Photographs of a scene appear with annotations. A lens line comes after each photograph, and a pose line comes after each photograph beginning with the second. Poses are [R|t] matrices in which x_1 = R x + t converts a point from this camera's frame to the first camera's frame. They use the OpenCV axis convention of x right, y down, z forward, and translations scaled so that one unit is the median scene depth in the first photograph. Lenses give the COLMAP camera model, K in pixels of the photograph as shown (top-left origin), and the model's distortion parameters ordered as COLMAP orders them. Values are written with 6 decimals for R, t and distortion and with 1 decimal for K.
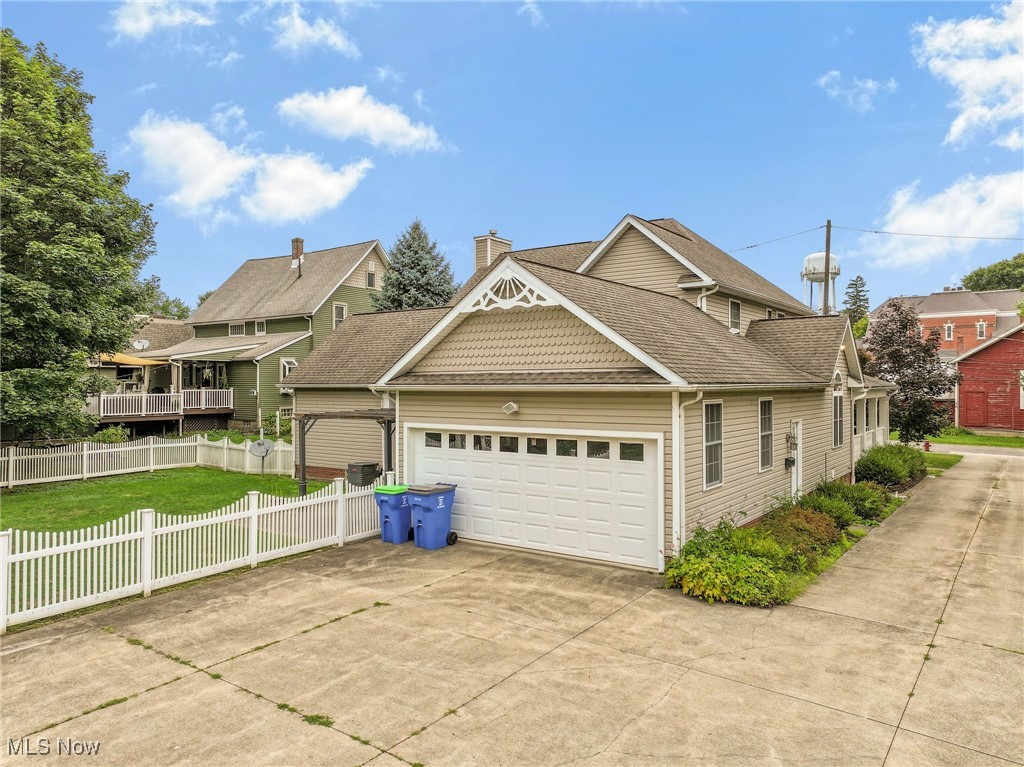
lens RADIAL K [[718.5, 0, 520.8], [0, 718.5, 380.3], [0, 0, 1]] dist [0.007442, 0.005351]
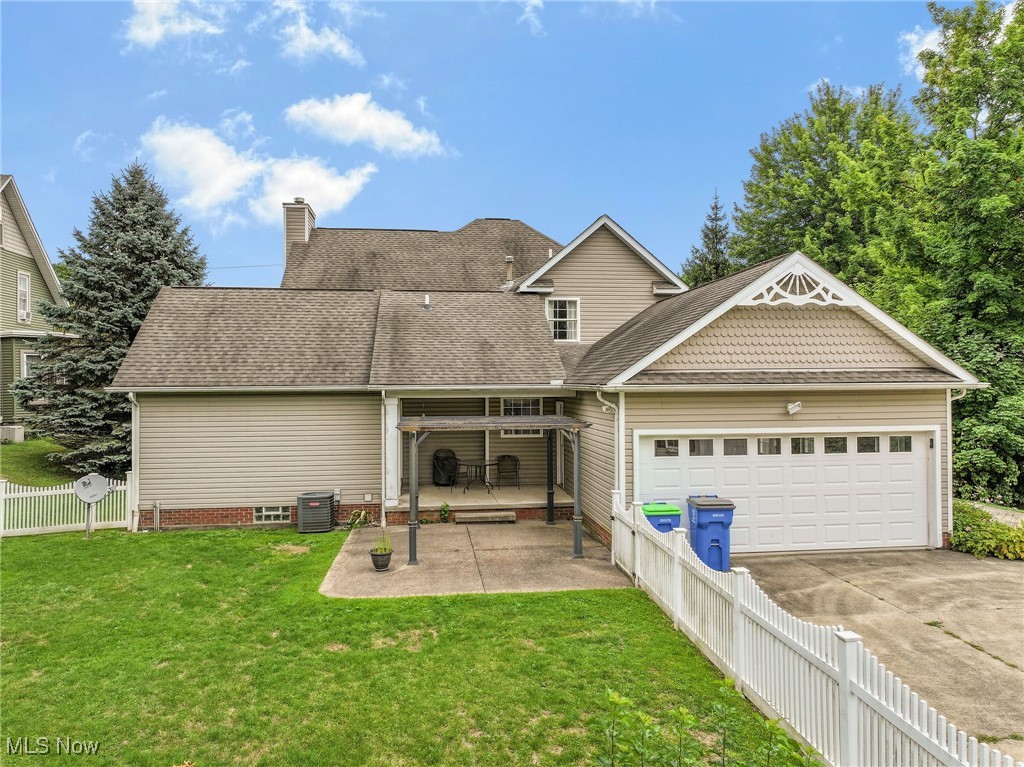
lens RADIAL K [[718.5, 0, 520.8], [0, 718.5, 380.3], [0, 0, 1]] dist [0.007442, 0.005351]
pose [[0.734579, 0.002499, 0.678518, -0.958601], [0.001887, 0.999982, -0.005725, 0.006347], [-0.678520, 0.005486, 0.734561, 0.547876]]
